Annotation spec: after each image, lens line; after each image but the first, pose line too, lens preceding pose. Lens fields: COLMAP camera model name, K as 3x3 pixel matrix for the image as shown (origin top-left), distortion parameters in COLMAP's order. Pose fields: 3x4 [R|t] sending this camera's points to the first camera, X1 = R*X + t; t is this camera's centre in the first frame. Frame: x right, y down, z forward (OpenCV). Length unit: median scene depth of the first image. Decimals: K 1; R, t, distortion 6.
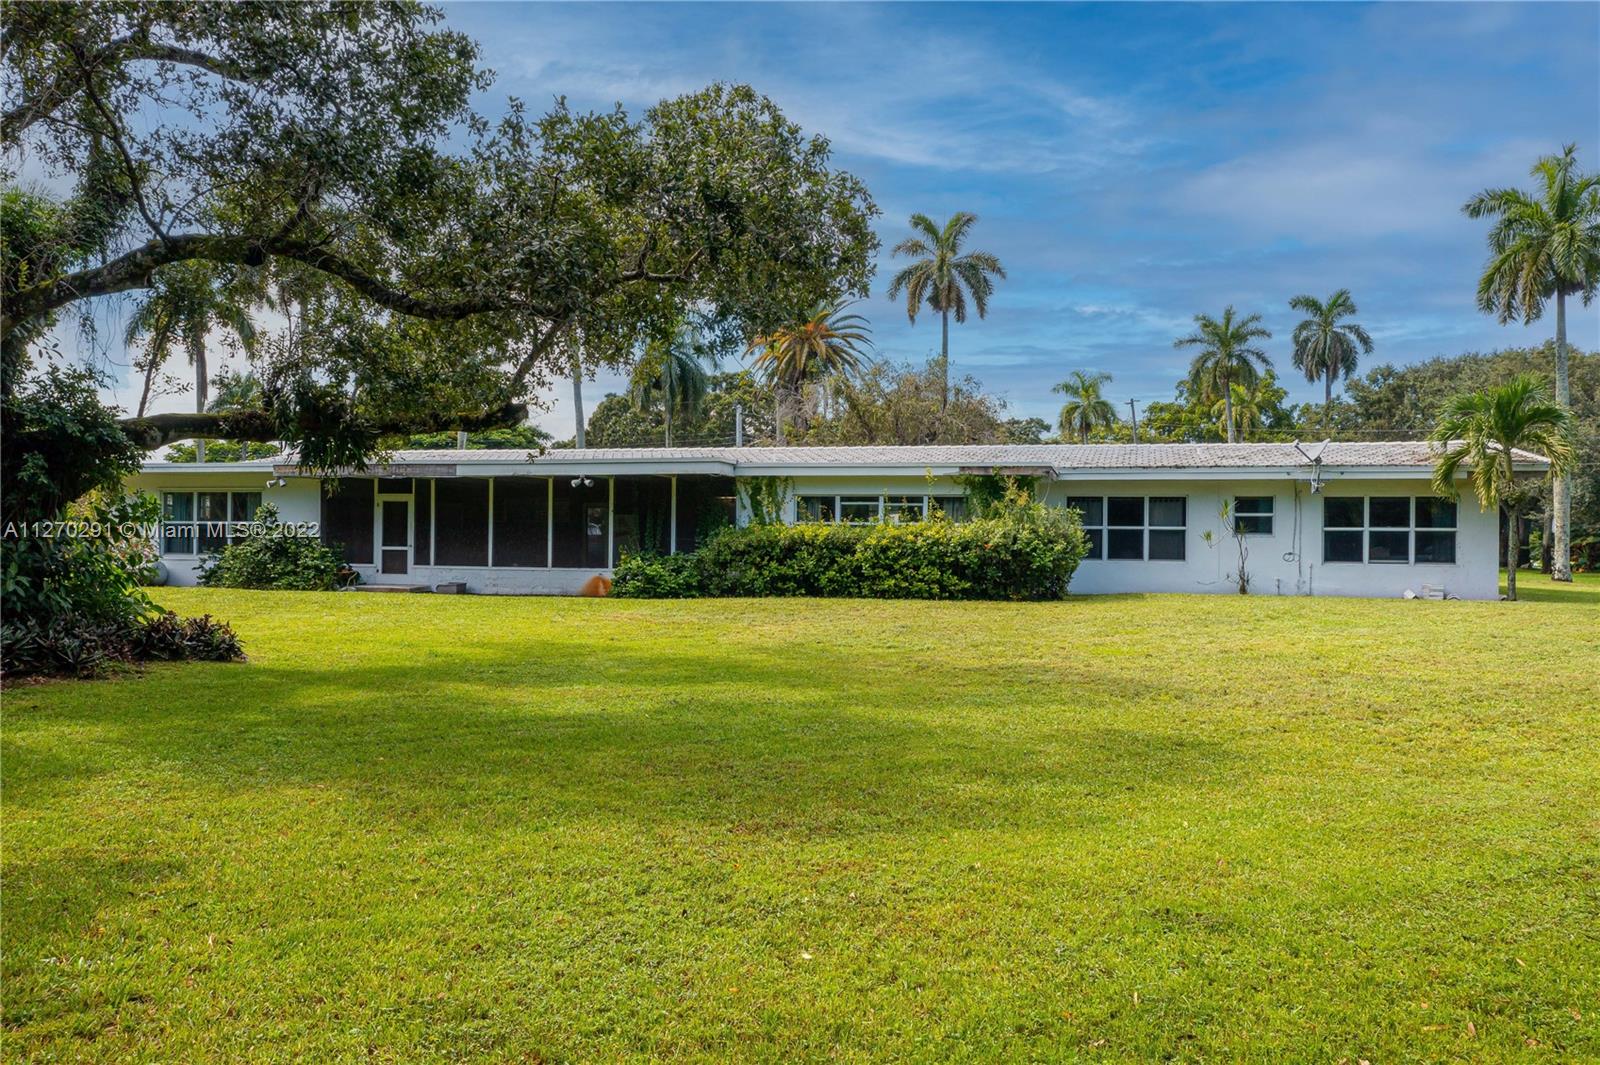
lens RADIAL K [[1270.7, 0, 798.7], [0, 1270.7, 537.4], [0, 0, 1]] dist [0.010066, 0.018000]
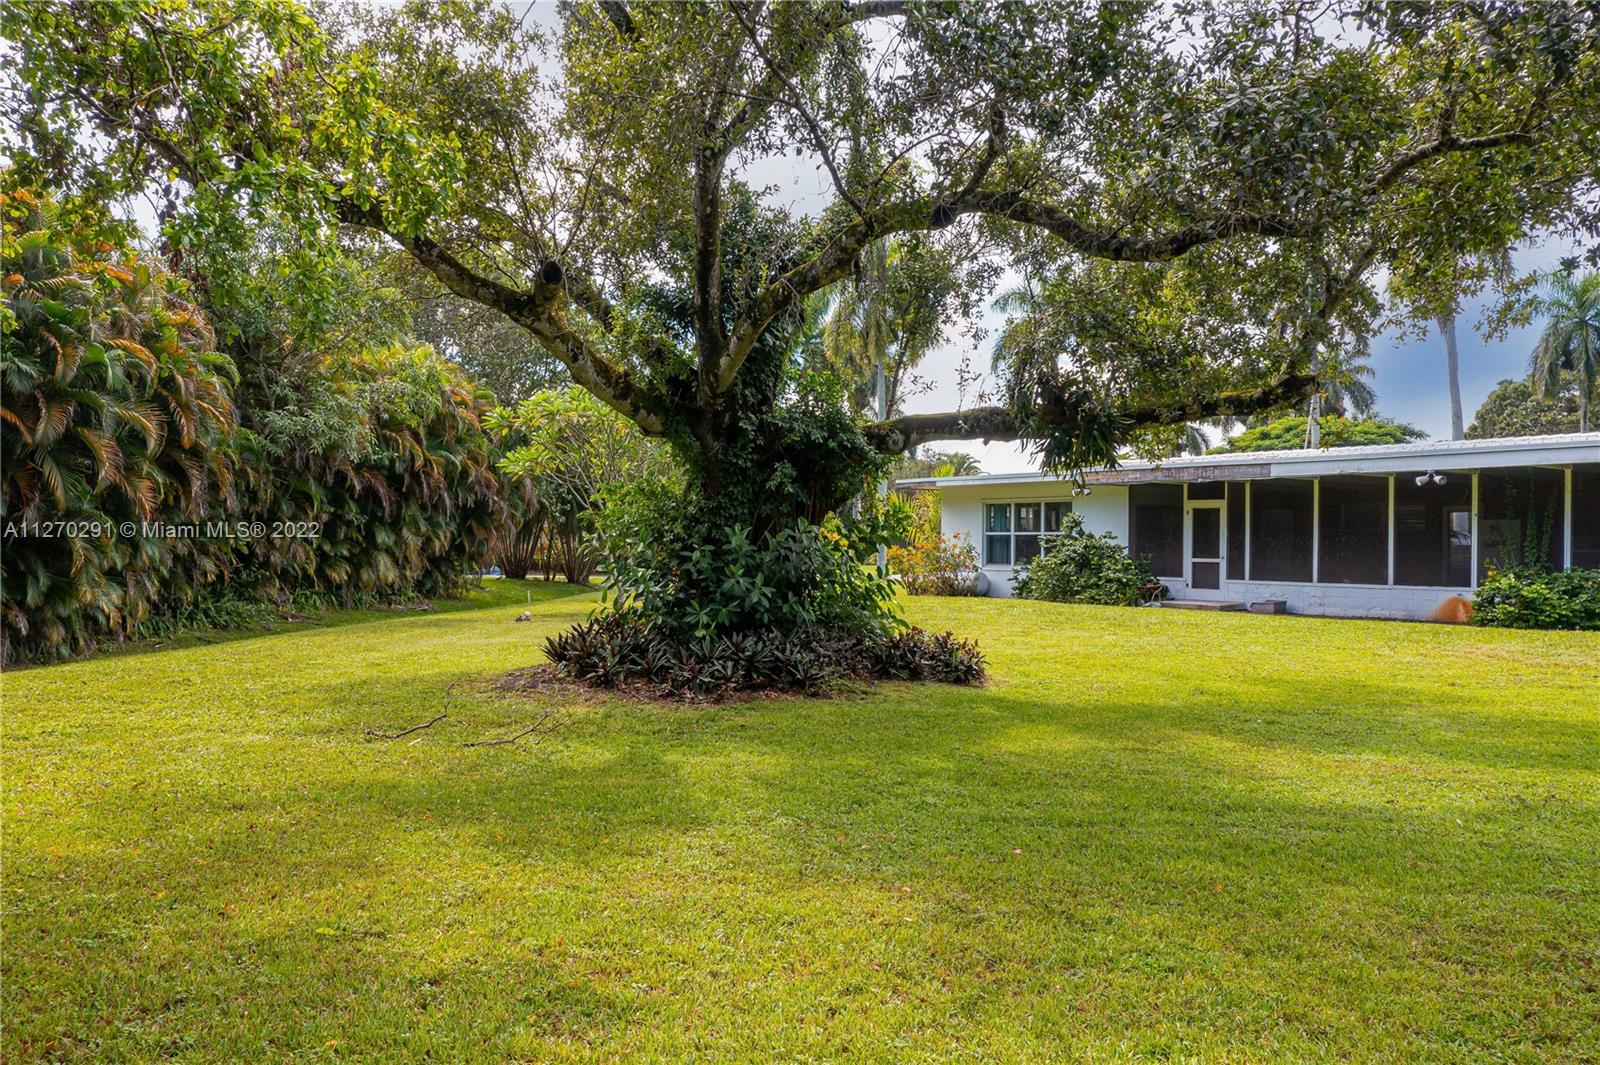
lens RADIAL K [[1270.7, 0, 798.7], [0, 1270.7, 537.4], [0, 0, 1]] dist [0.010066, 0.018000]
pose [[0.790421, -0.005450, -0.612540, 0.006271], [-0.000219, 0.999958, -0.009180, 0.000639], [0.612564, 0.007390, 0.790387, 0.124834]]
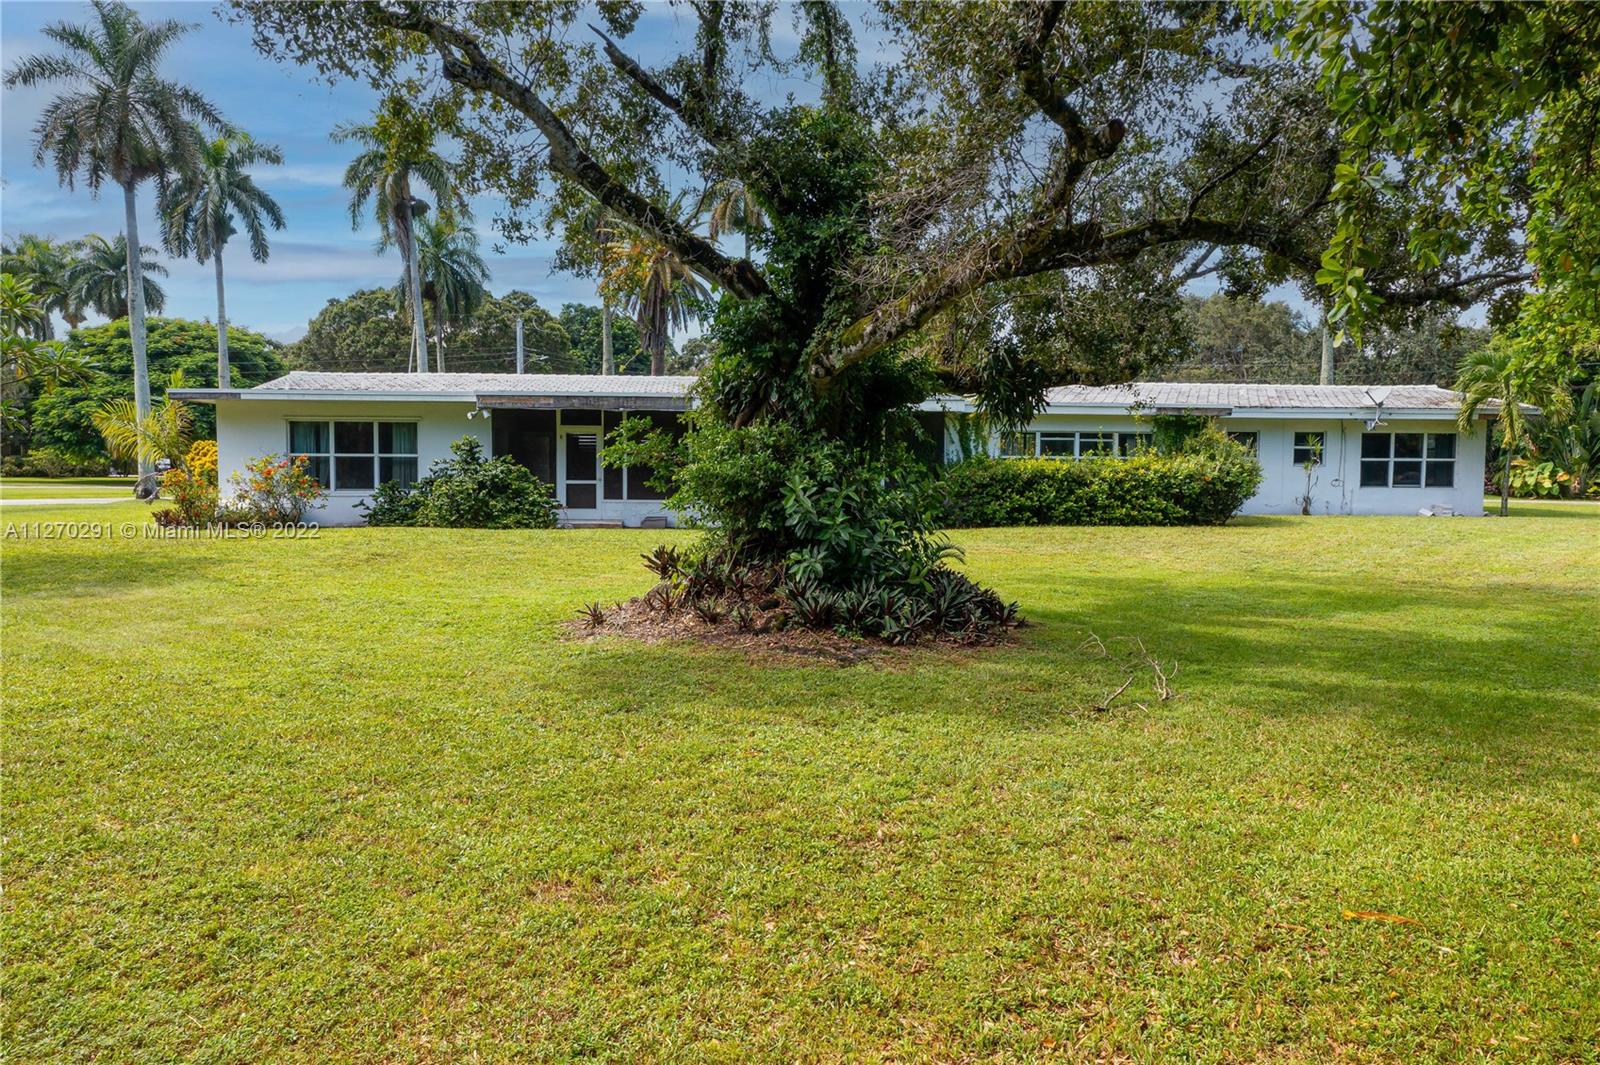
lens RADIAL K [[1270.7, 0, 798.7], [0, 1270.7, 537.4], [0, 0, 1]] dist [0.010066, 0.018000]
pose [[0.941869, -0.023529, 0.335157, -0.534791], [0.000205, 0.997585, 0.069460, -0.018297], [-0.335981, -0.065354, 0.939599, 0.037812]]
